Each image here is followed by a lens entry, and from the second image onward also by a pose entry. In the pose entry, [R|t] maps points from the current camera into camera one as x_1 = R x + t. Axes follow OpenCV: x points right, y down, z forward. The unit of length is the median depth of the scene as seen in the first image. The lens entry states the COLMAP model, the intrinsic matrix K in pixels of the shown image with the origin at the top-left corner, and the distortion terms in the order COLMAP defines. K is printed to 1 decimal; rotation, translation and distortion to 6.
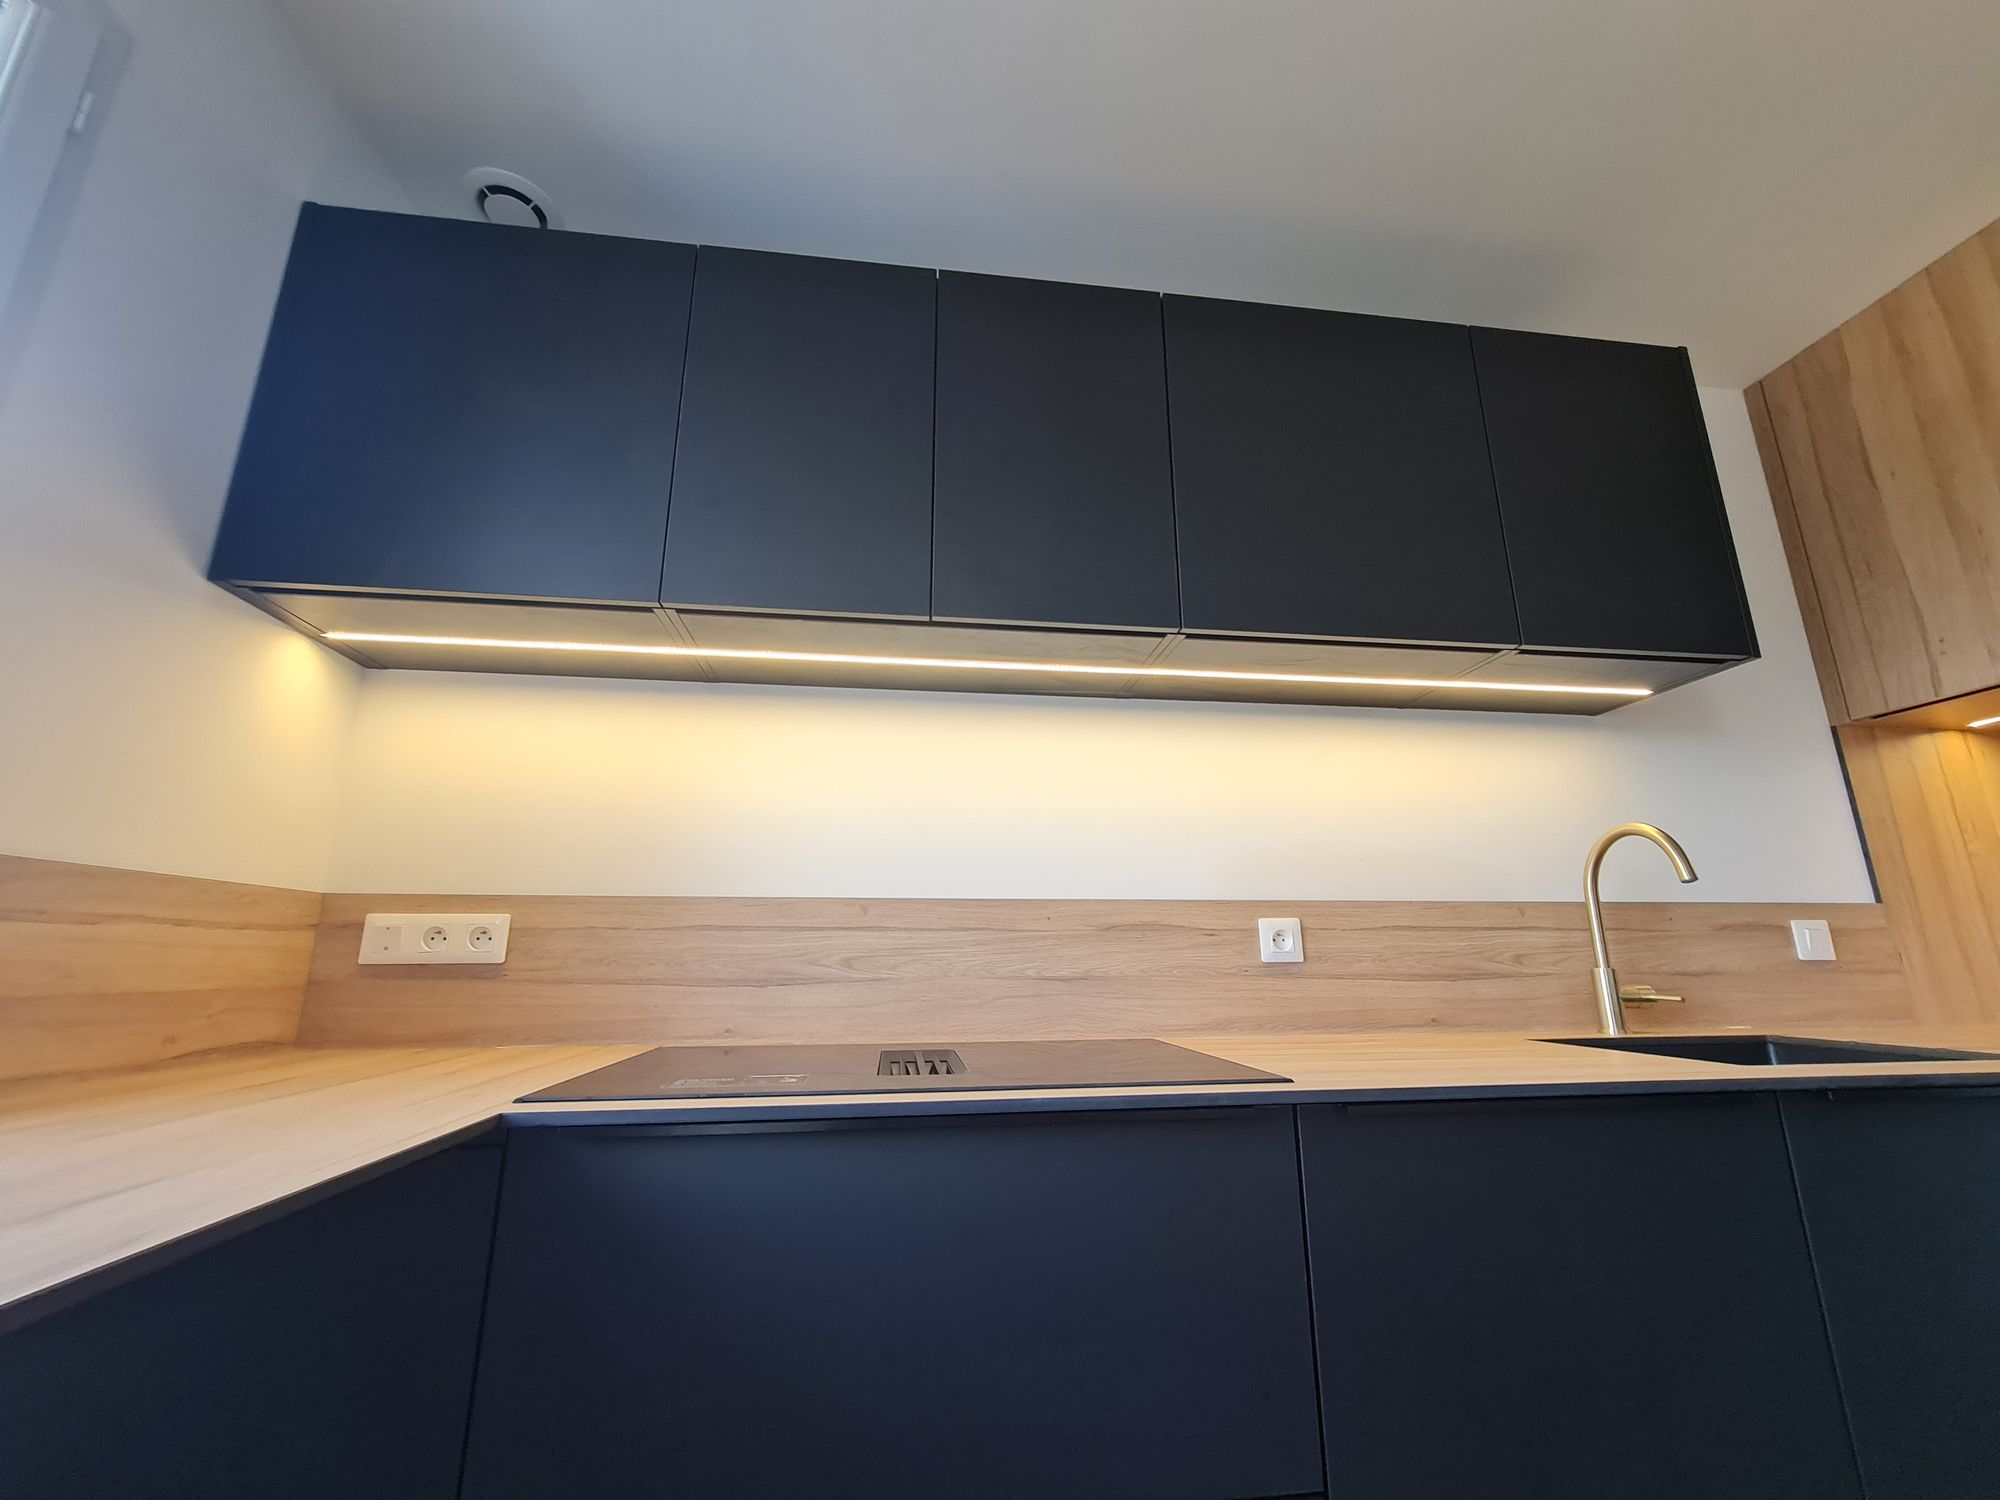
lens RADIAL K [[816.8, 0, 1006.5], [0, 816.8, 755.8], [0, 0, 1]] dist [-0.003941, 0.001194]
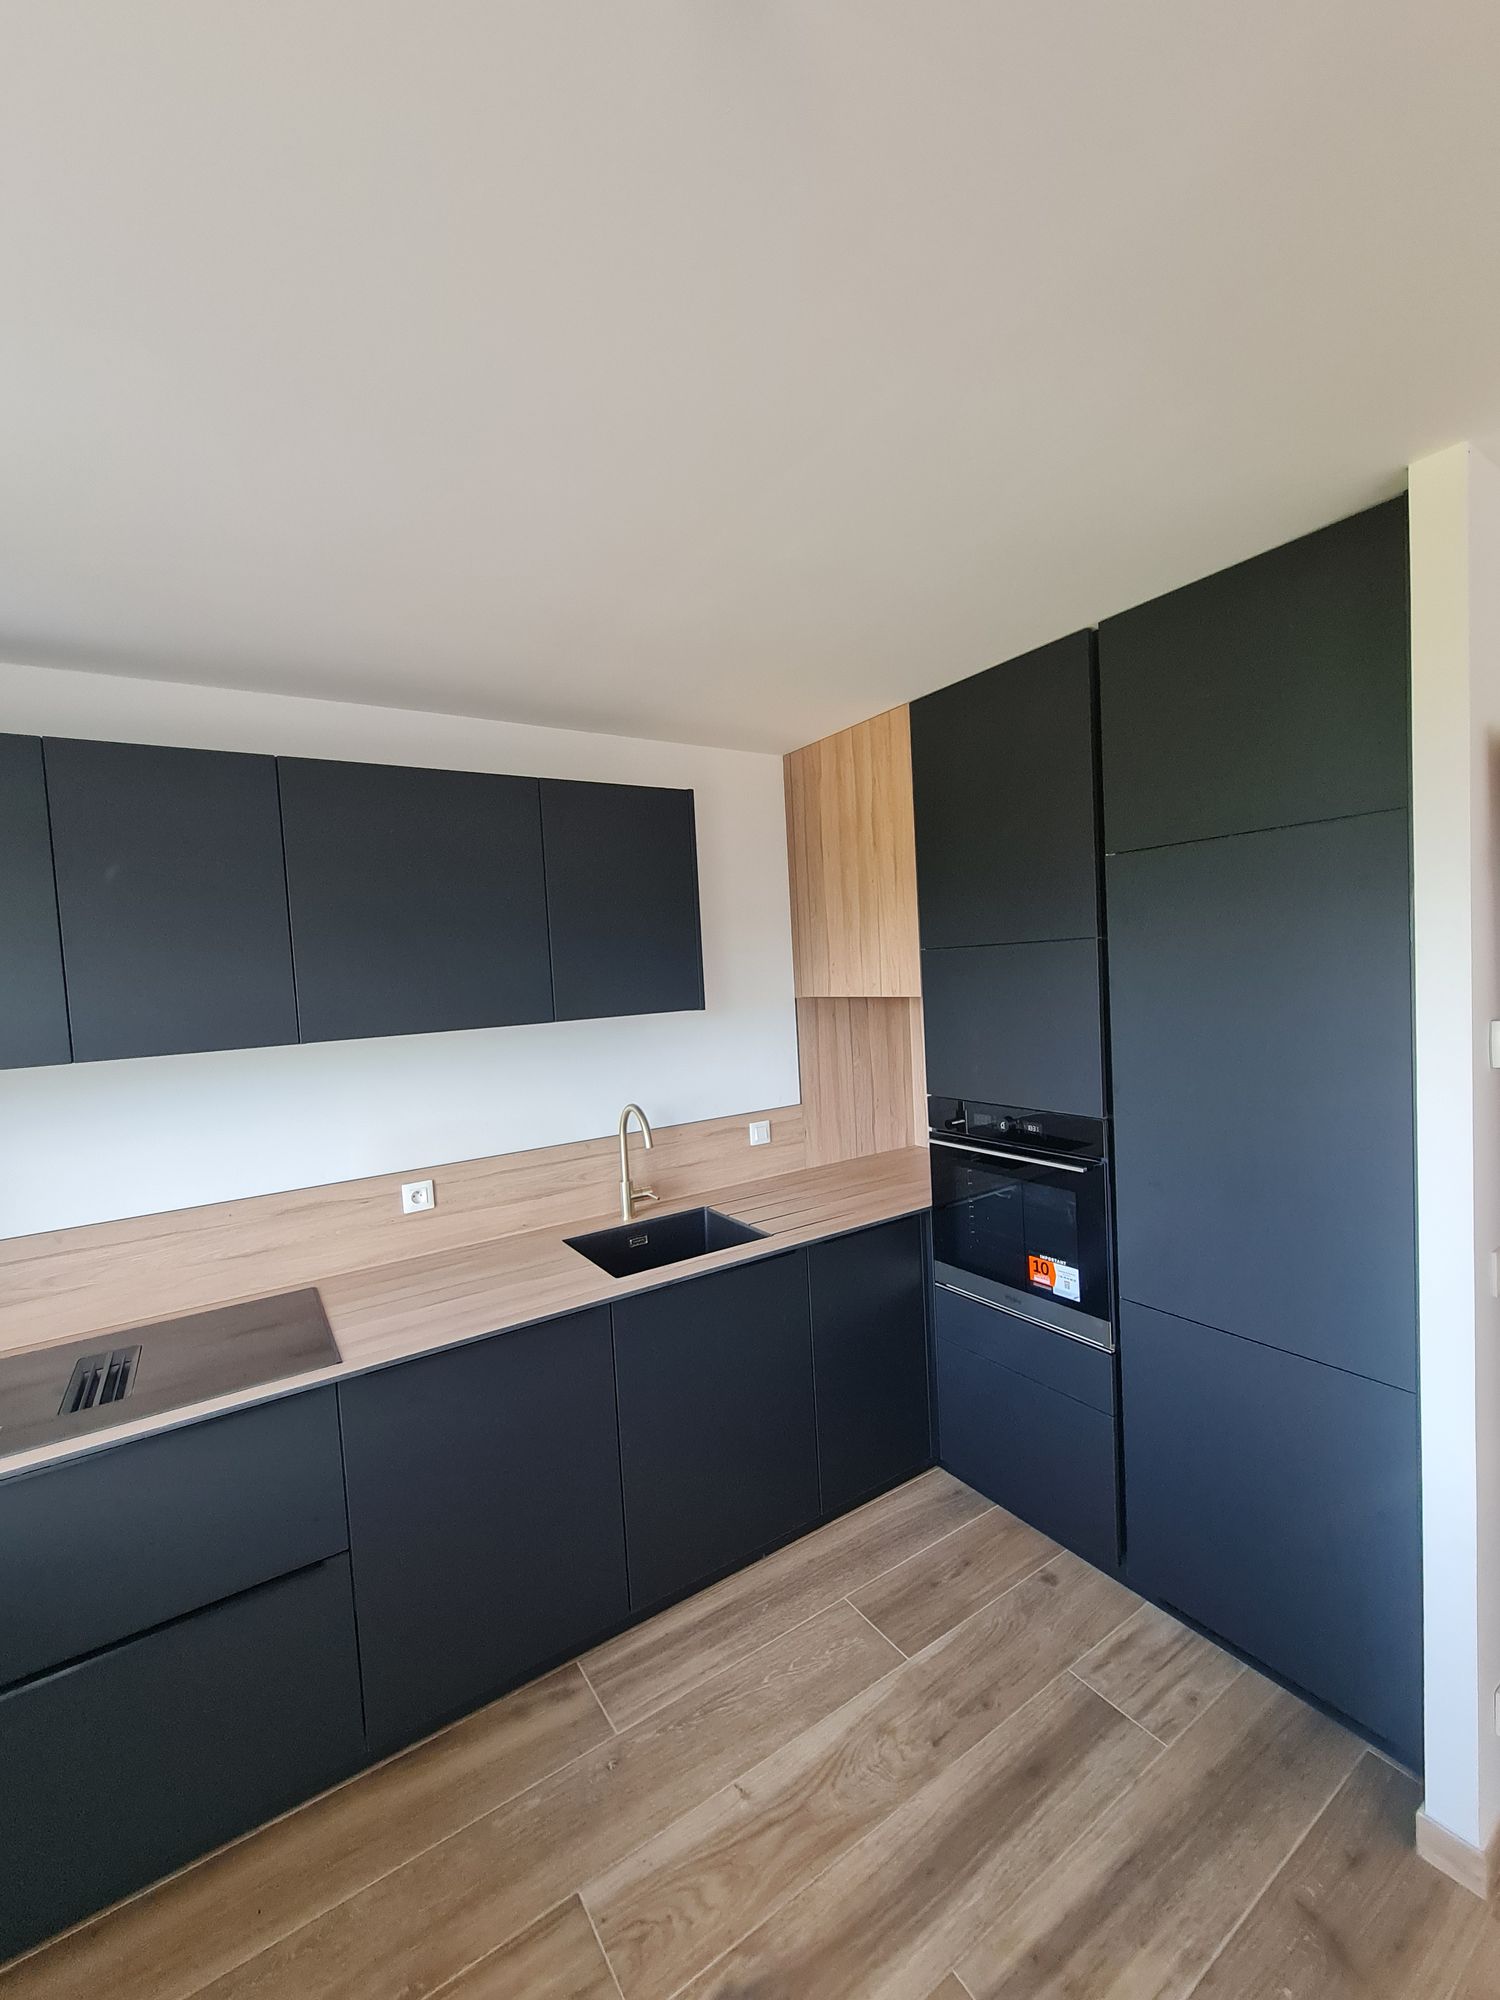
lens RADIAL K [[816.8, 0, 745.2], [0, 816.8, 1008.2], [0, 0, 1]] dist [-0.003941, 0.001194]
pose [[0.898474, -0.066503, 0.433960, 0.241663], [-0.056806, 0.962541, 0.265118, -0.515370], [-0.435336, -0.262854, 0.861041, -0.434656]]
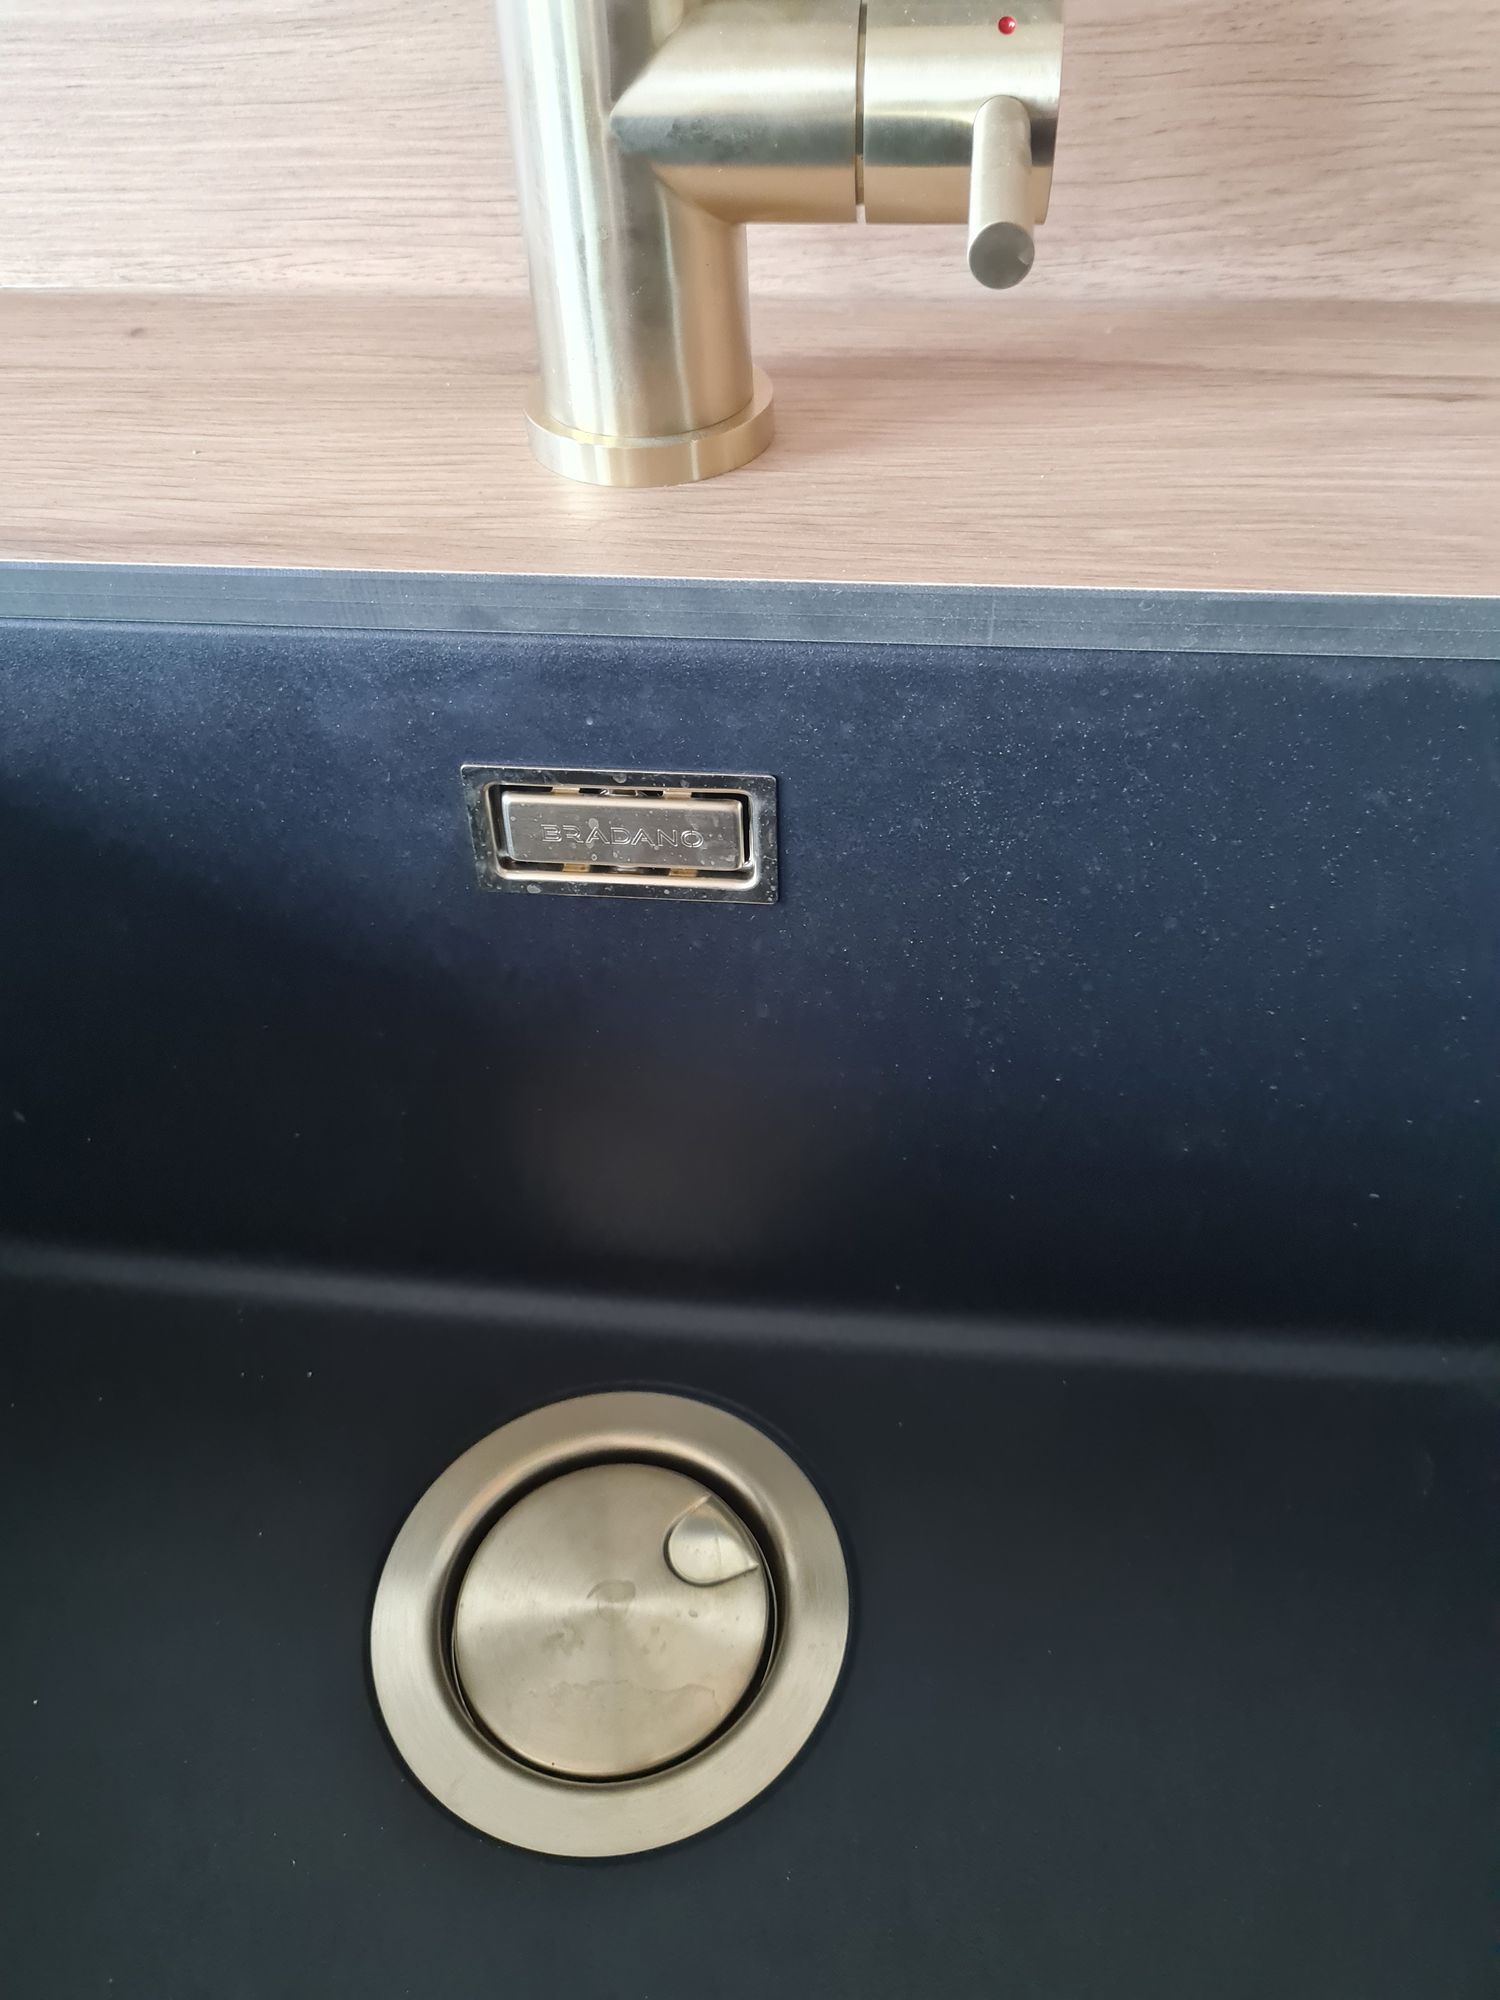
lens RADIAL K [[1506.4, 0, 772.6], [0, 1506.4, 994.0], [0, 0, 1]] dist [0.048559, -0.031461]
pose [[0.971932, 0.139401, -0.189512, 0.771723], [0.085180, 0.542368, 0.835811, 0.191975], [0.219298, -0.828495, 0.515271, 0.777438]]
